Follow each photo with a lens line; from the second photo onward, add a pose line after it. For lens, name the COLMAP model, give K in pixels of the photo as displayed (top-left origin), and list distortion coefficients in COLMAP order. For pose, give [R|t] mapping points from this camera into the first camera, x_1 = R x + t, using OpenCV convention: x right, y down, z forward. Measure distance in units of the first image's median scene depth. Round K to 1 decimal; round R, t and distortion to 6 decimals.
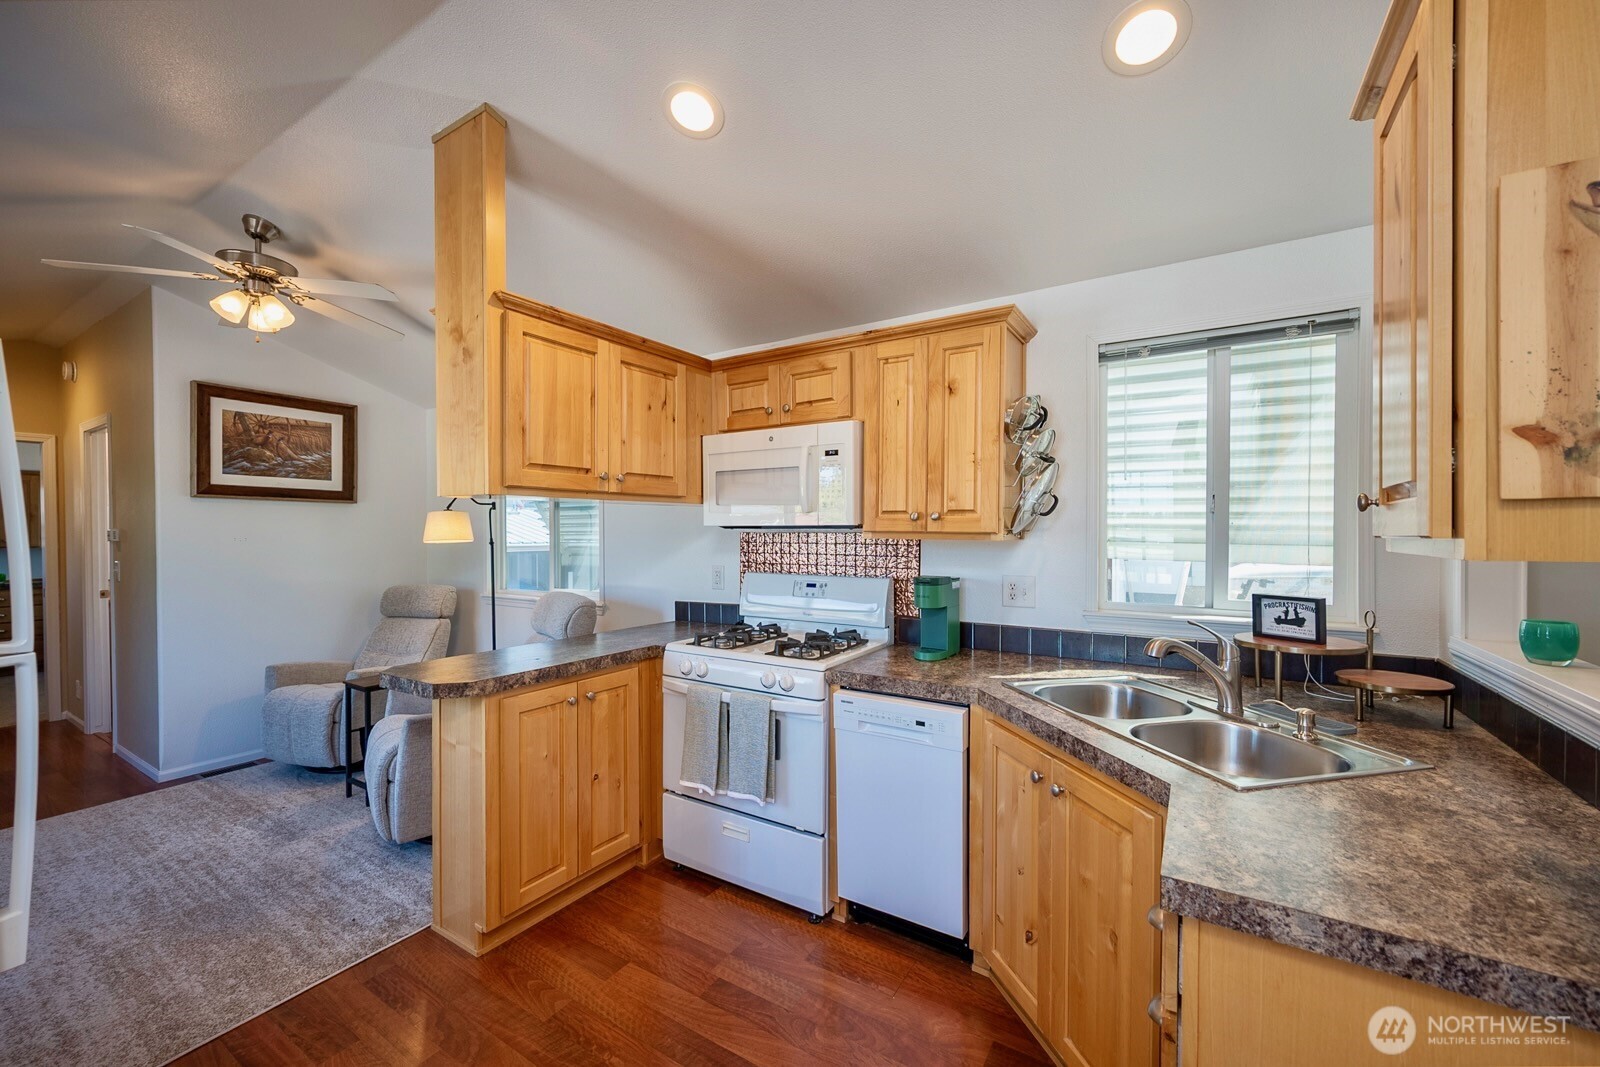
lens RADIAL K [[634.3, 0, 798.9], [0, 634.3, 536.6], [0, 0, 1]] dist [-0.000260, -0.000337]
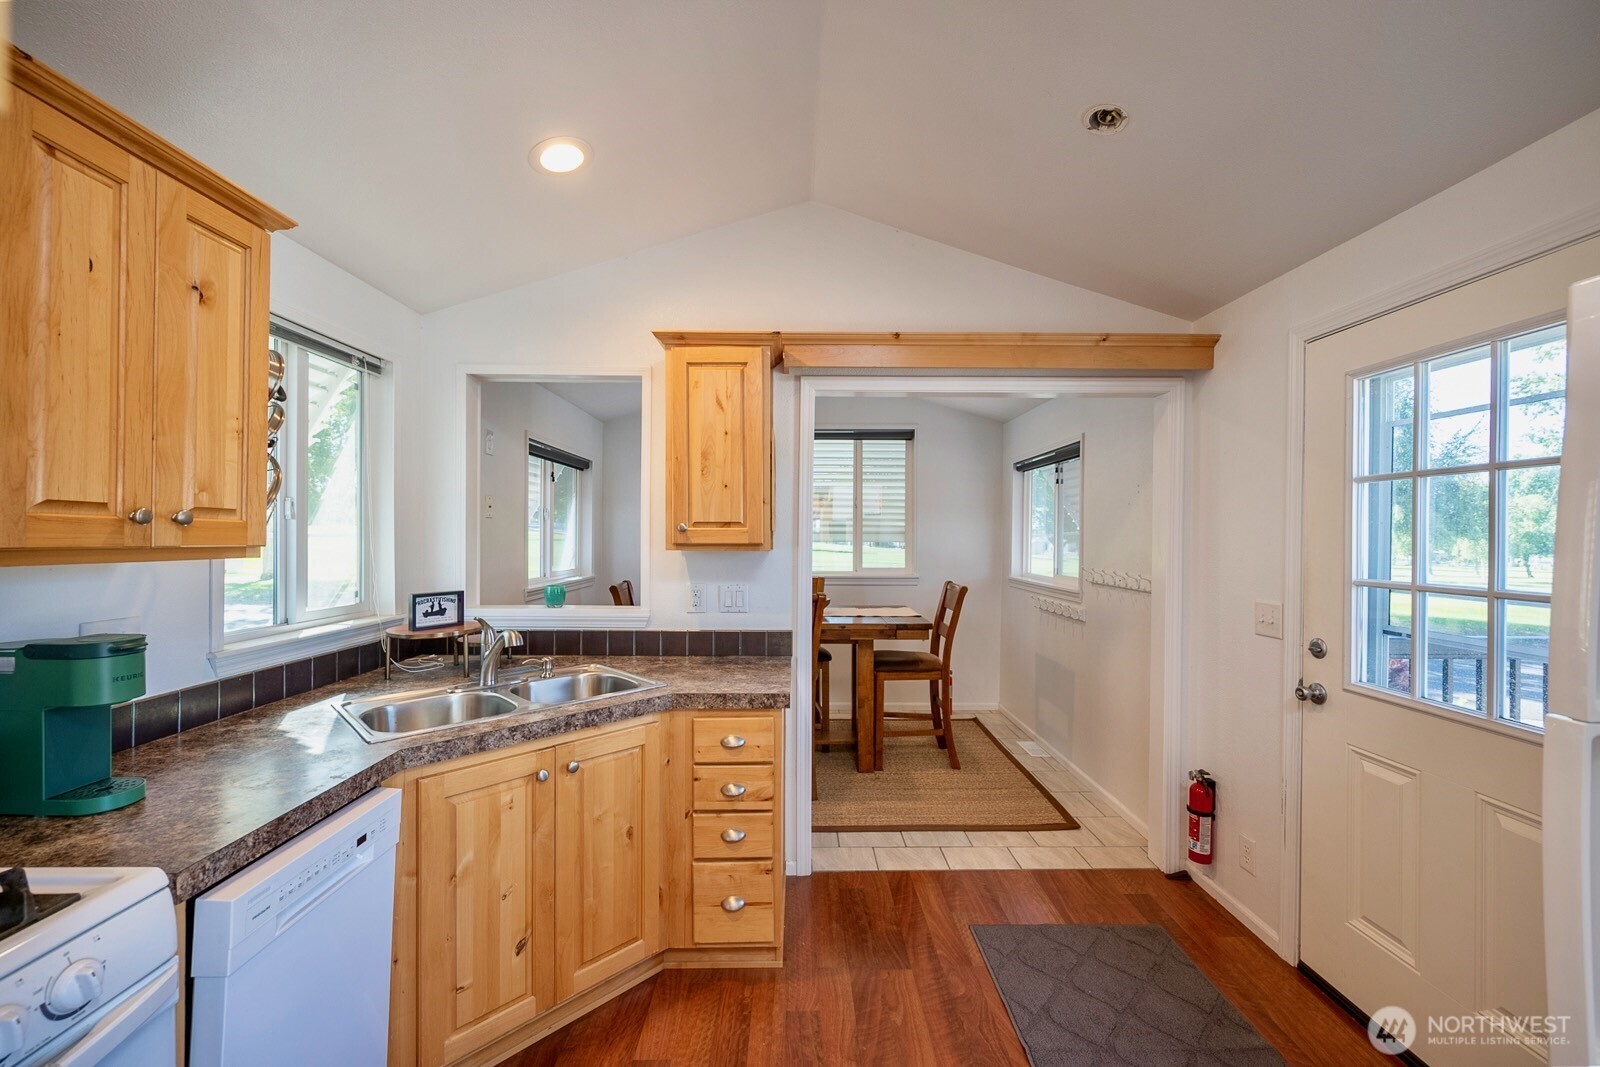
lens RADIAL K [[624.4, 0, 806.0], [0, 624.4, 537.6], [0, 0, 1]] dist [-0.001782, -0.000118]
pose [[-0.551555, -0.005765, 0.834119, -0.426520], [0.003564, 0.999951, 0.009268, -0.015428], [-0.834131, 0.008085, -0.551507, 0.693703]]
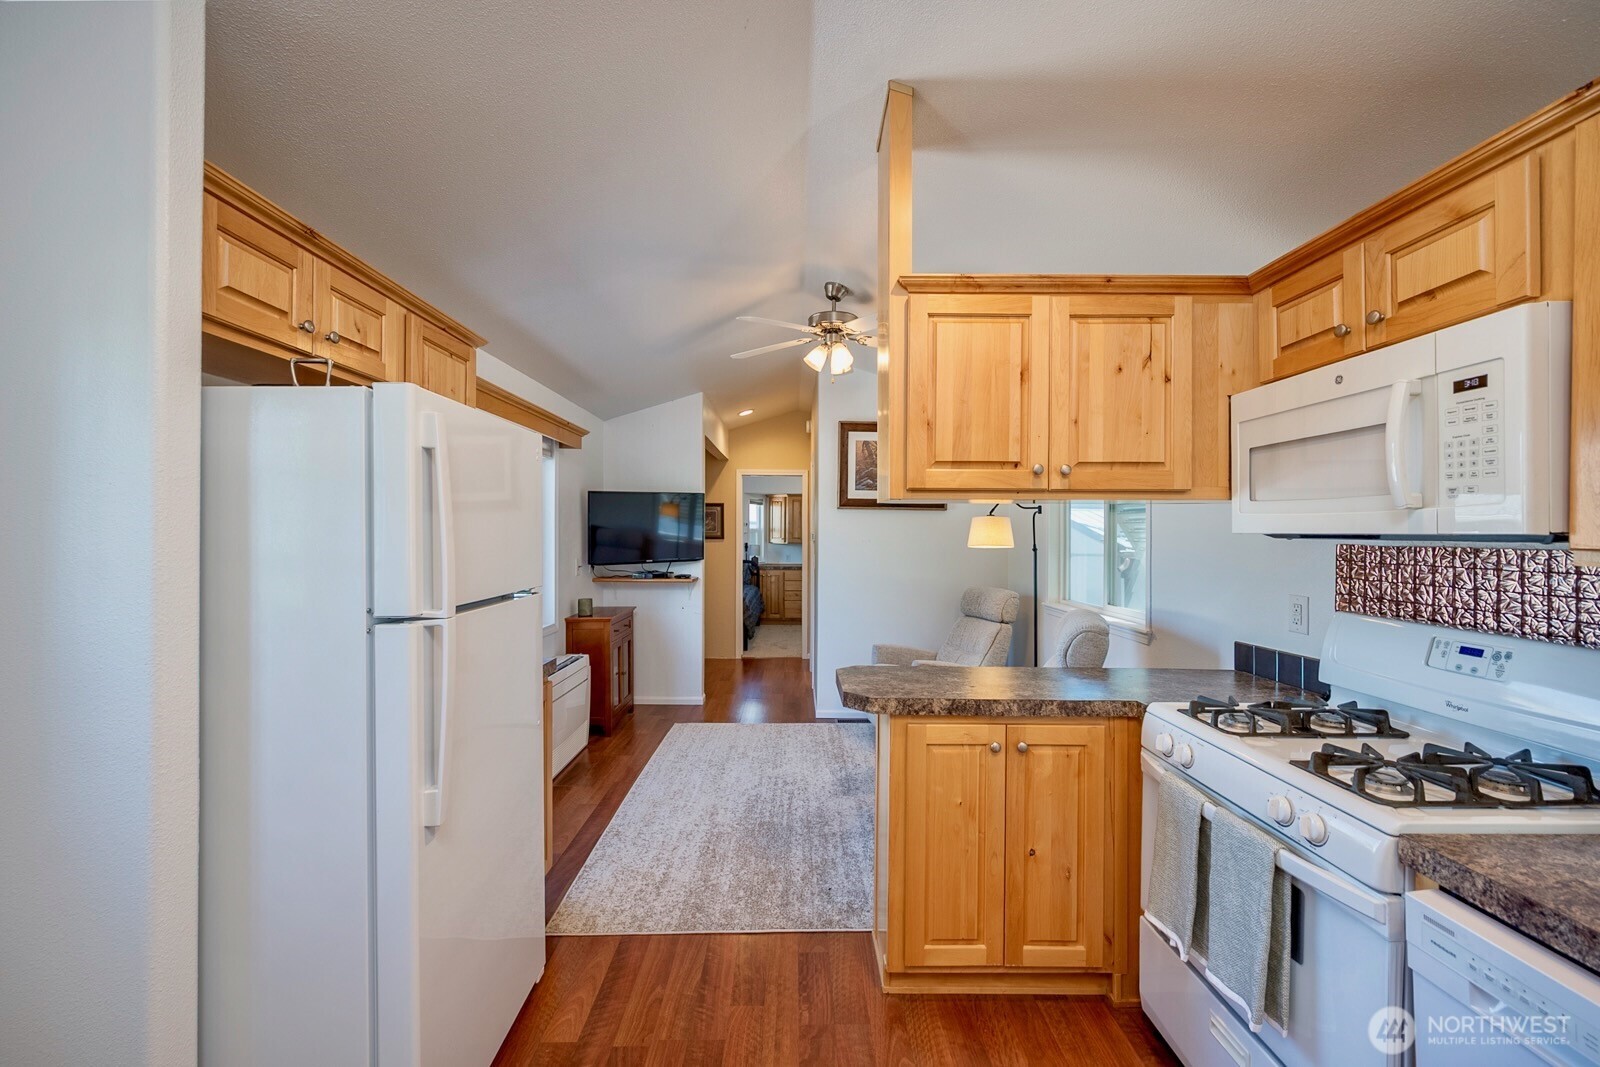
lens RADIAL K [[635.0, 0, 802.1], [0, 635.0, 530.5], [0, 0, 1]] dist [-0.000779, -0.000054]
pose [[0.544693, 0.002720, -0.838631, 0.158275], [-0.015091, 0.999865, -0.006559, -0.009114], [0.838499, 0.016228, 0.544661, 0.279554]]
